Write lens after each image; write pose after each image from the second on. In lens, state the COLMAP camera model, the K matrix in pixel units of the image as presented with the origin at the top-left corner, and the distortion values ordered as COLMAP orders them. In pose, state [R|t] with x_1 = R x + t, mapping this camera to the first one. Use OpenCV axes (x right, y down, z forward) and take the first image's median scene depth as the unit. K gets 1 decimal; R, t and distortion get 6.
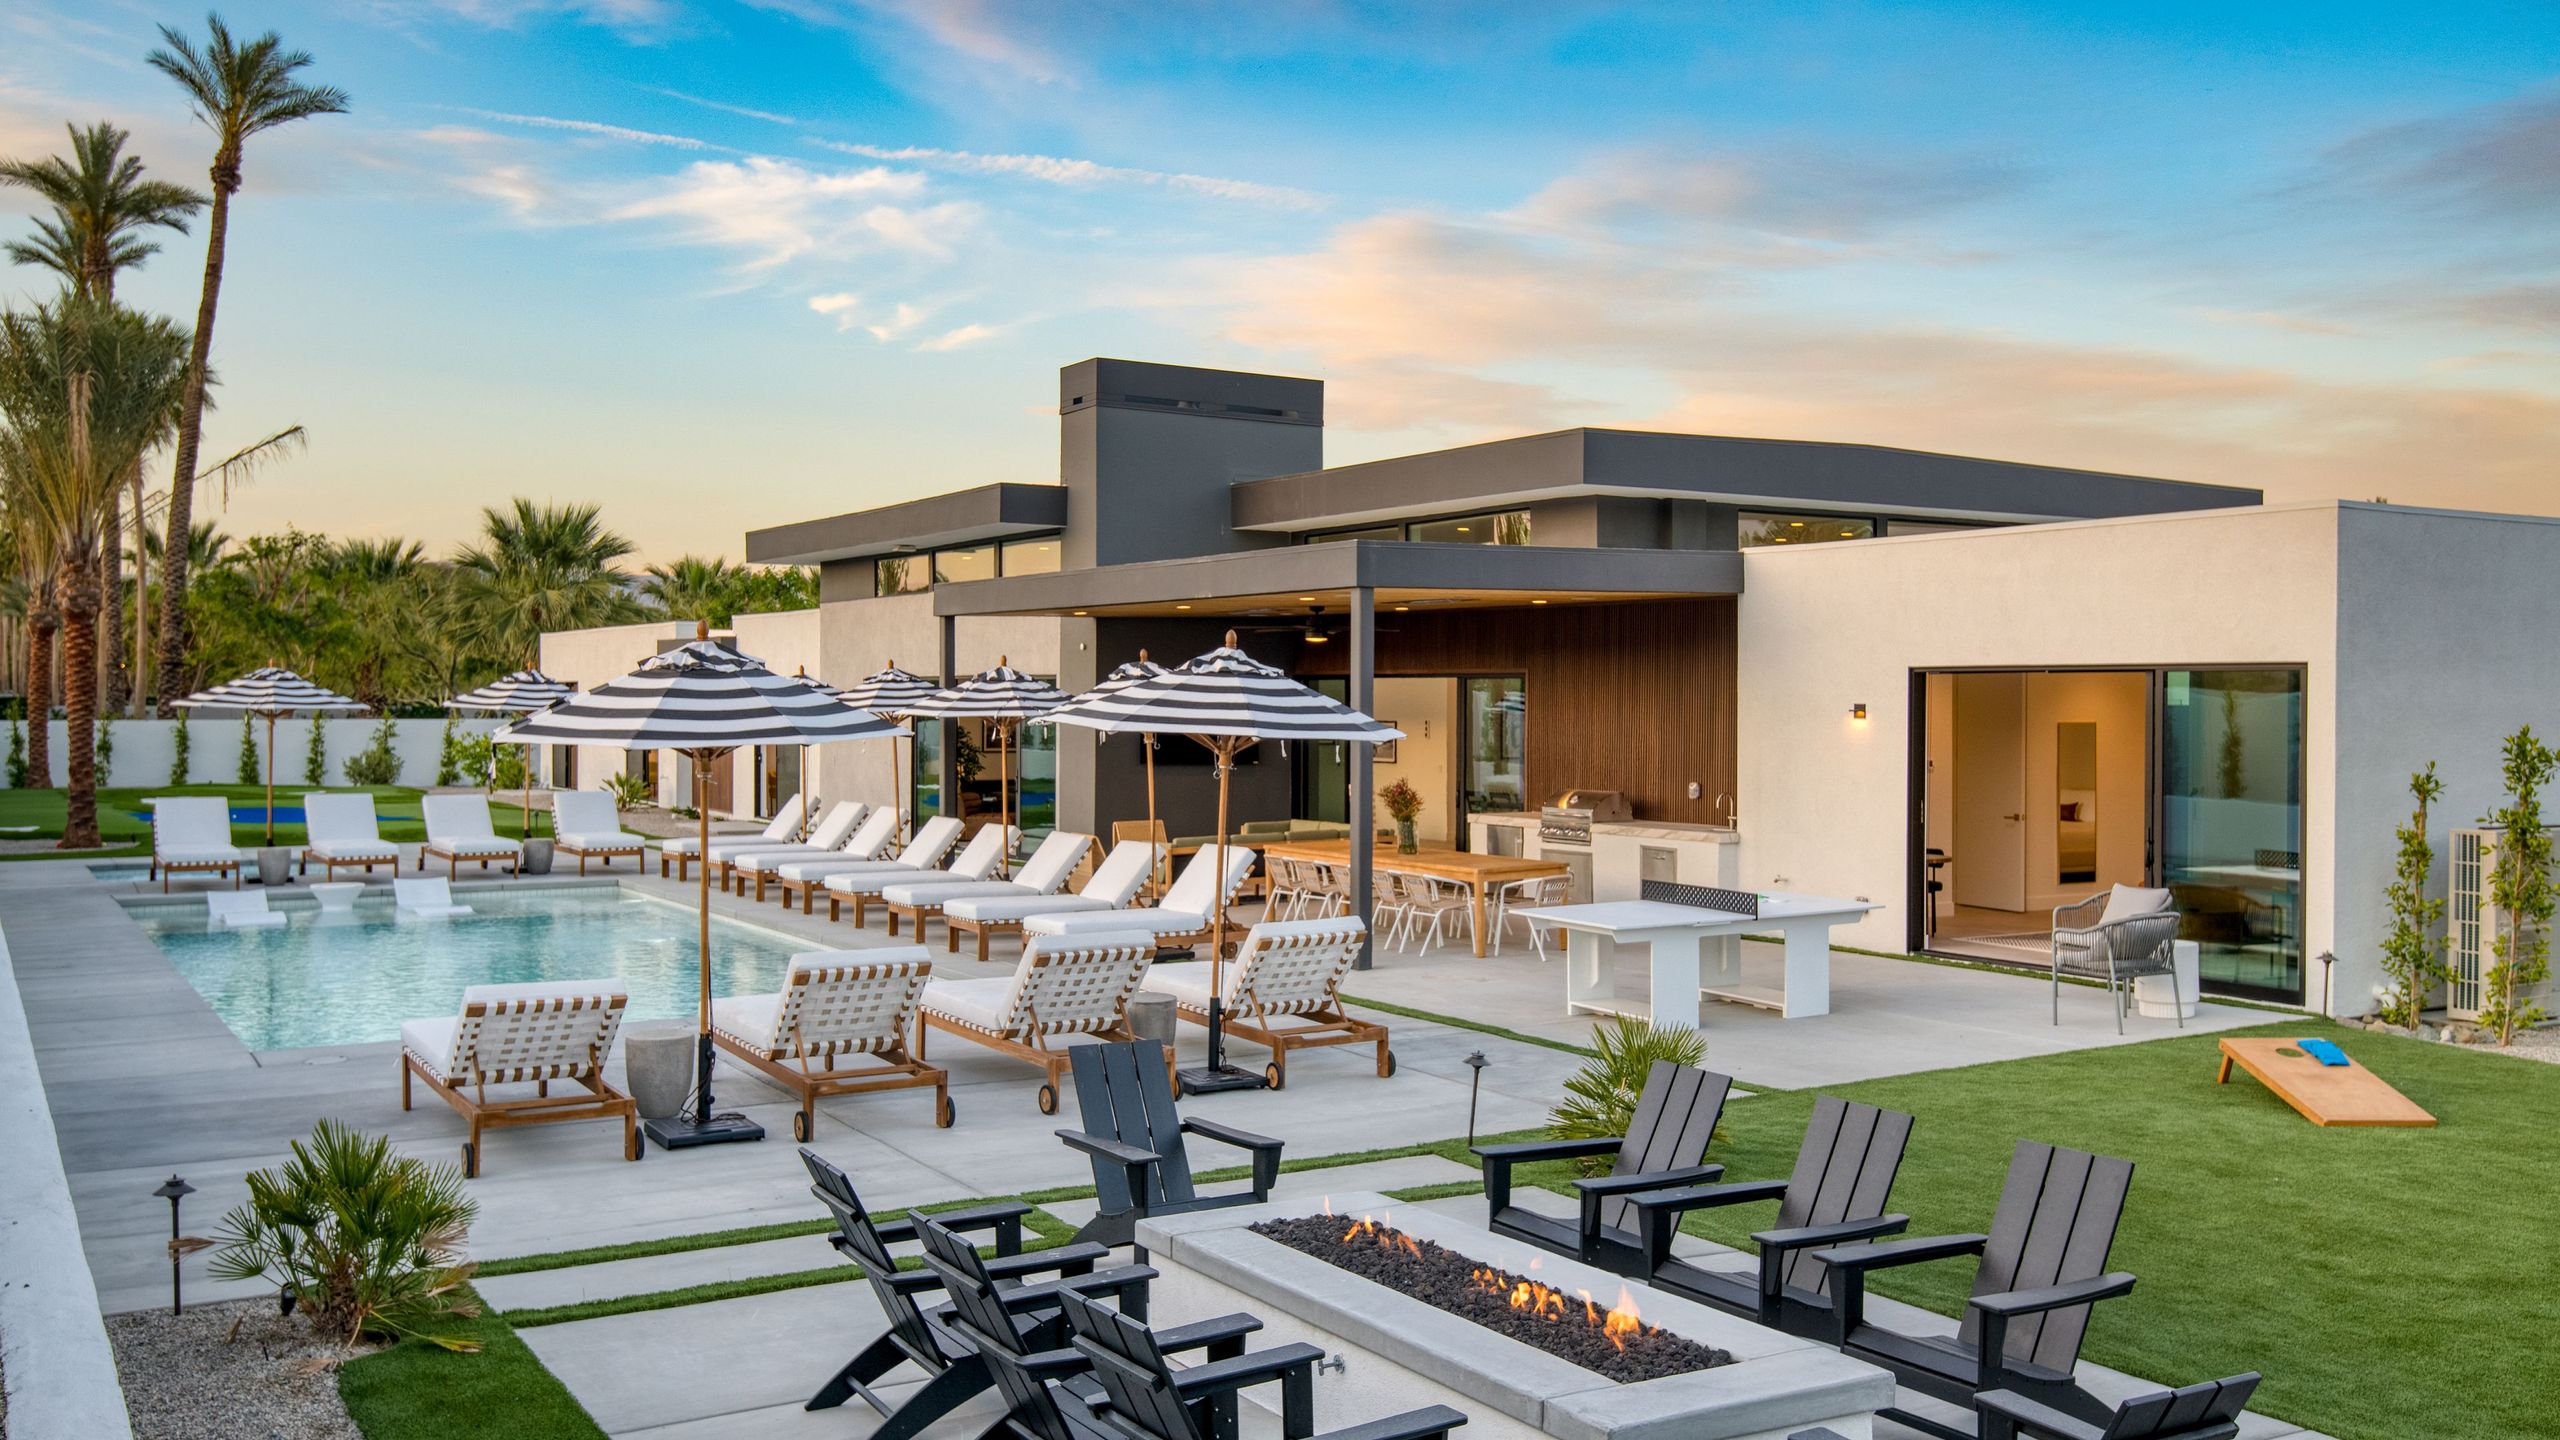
lens RADIAL K [[2204.5, 0, 1281.5], [0, 2204.5, 726.4], [0, 0, 1]] dist [0.008344, 0.002552]
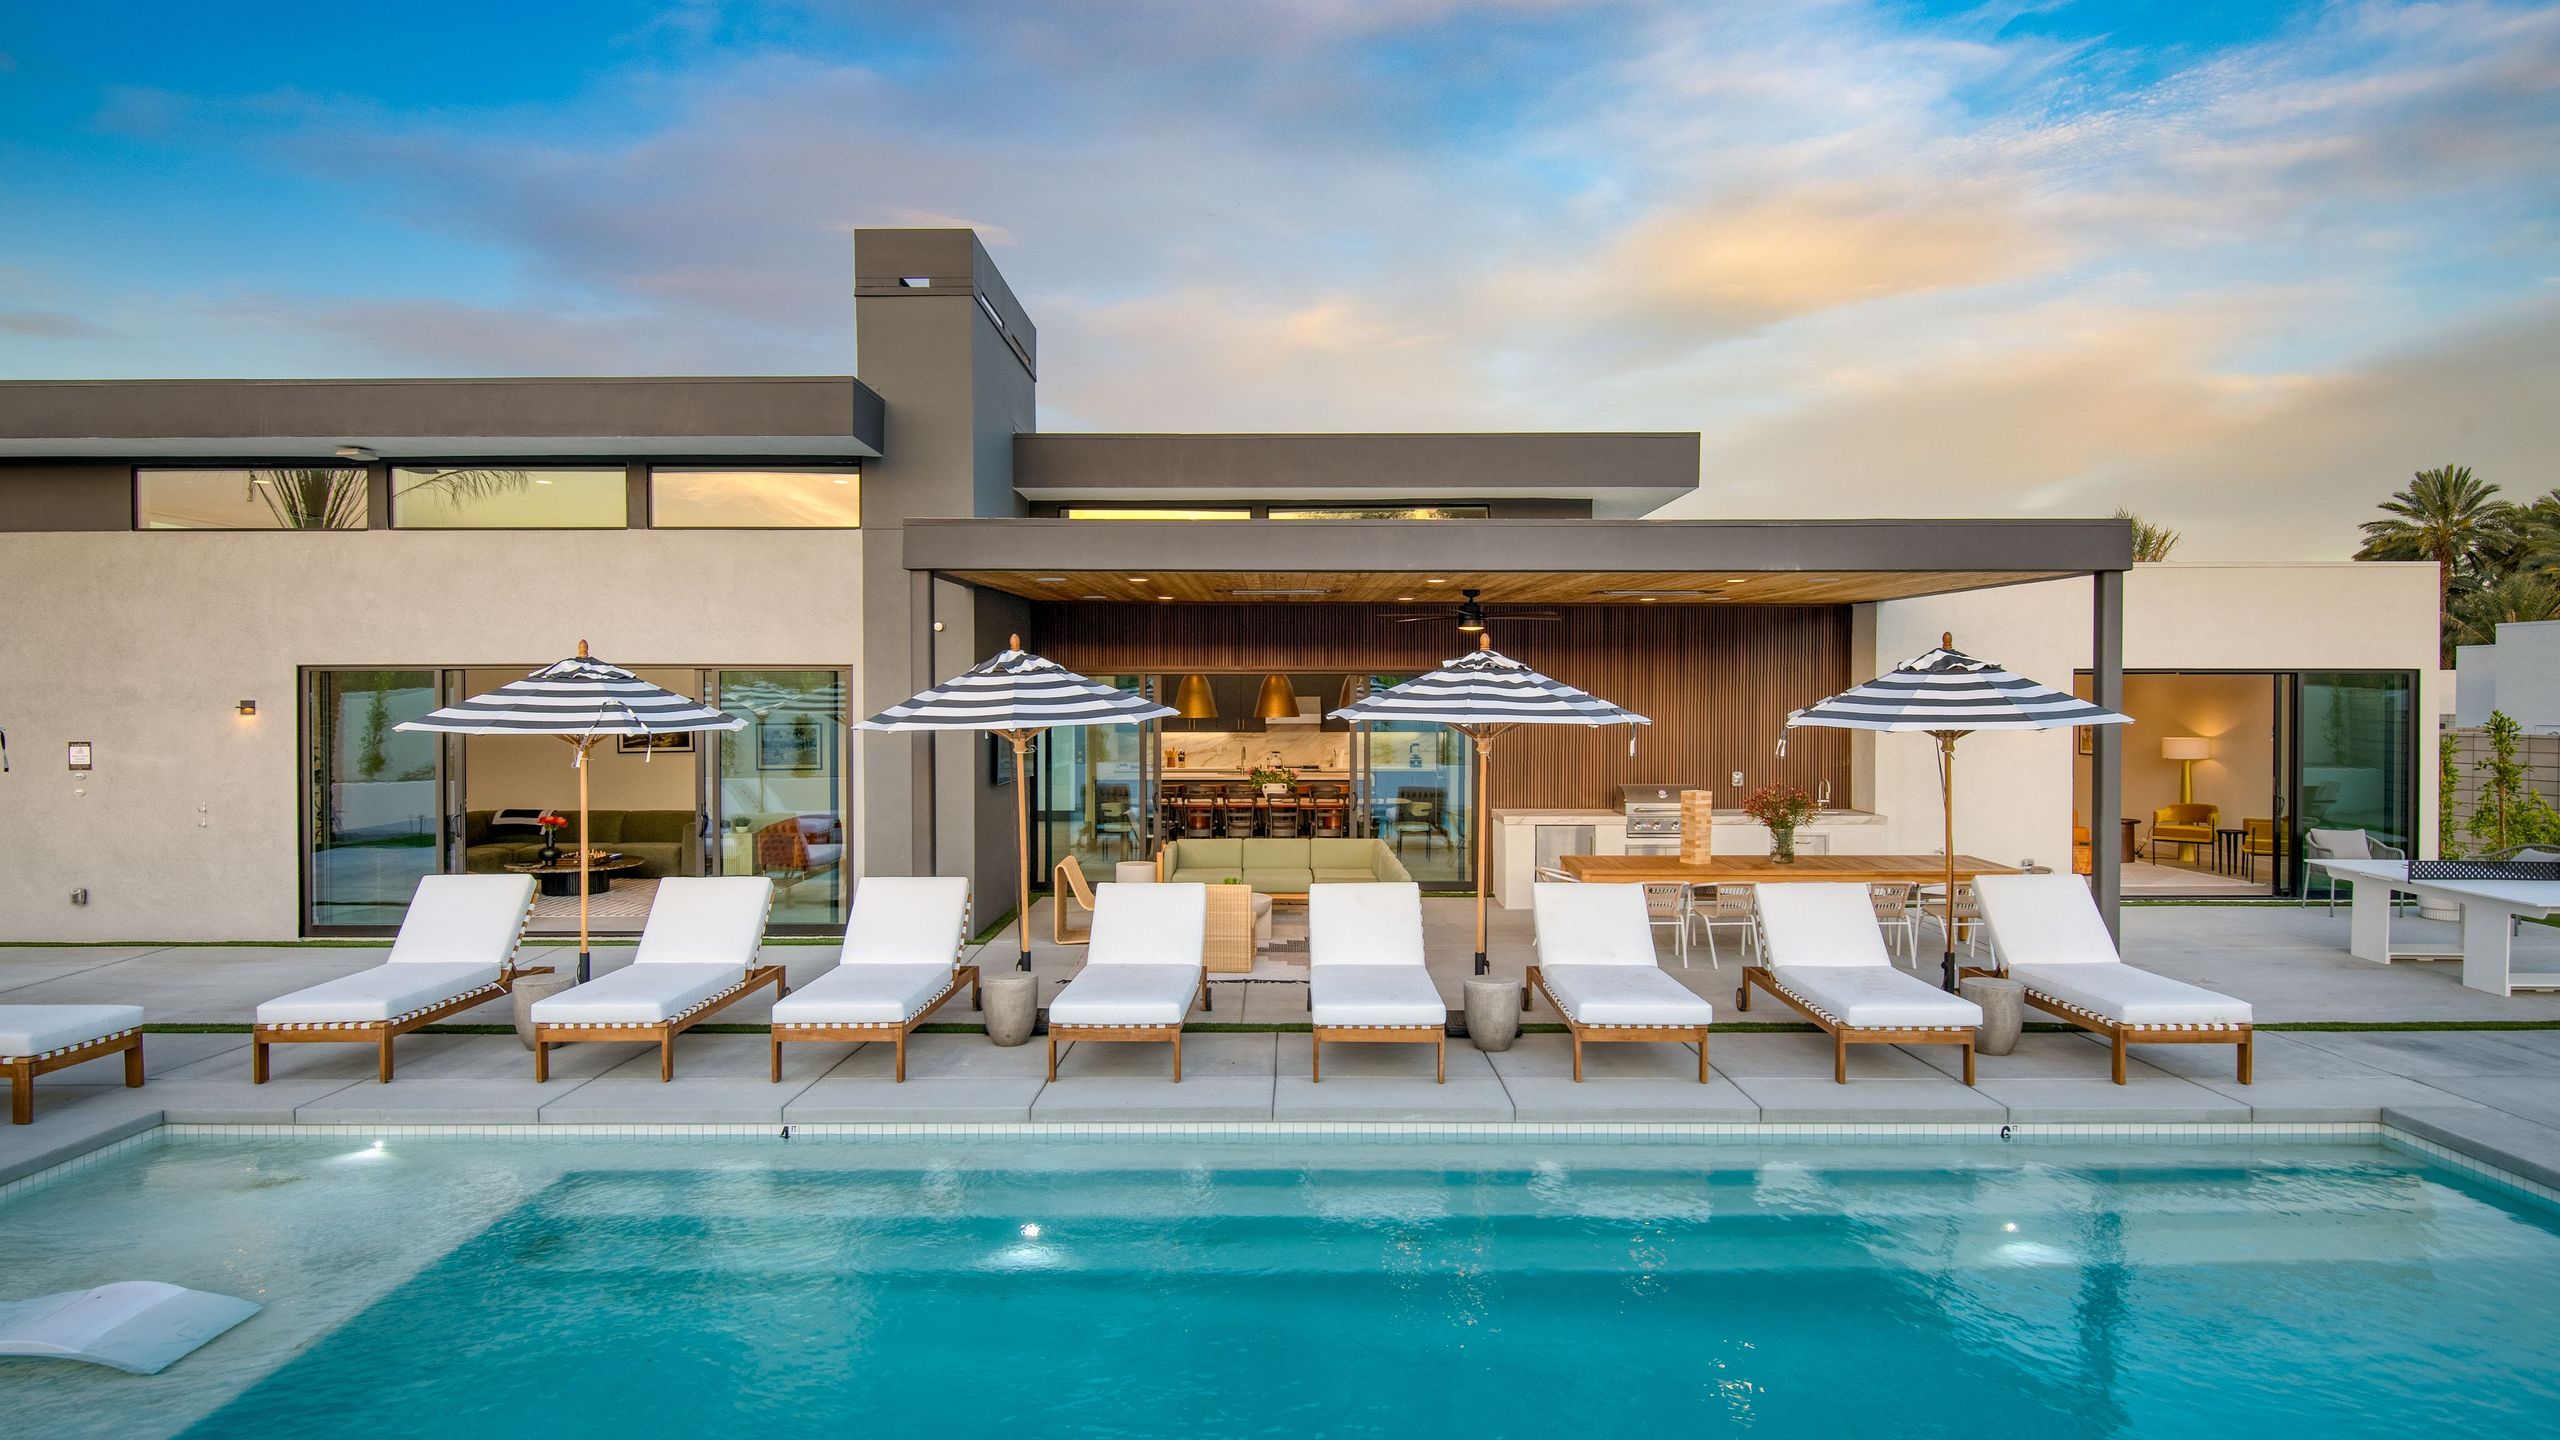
lens RADIAL K [[1621.6, 0, 1287.9], [0, 1621.6, 718.6], [0, 0, 1]] dist [-0.002995, -0.000304]
pose [[0.472993, -0.020491, 0.880828, -0.458343], [0.016669, 0.999759, 0.014307, -0.011616], [-0.880909, 0.007915, 0.473220, 0.594124]]
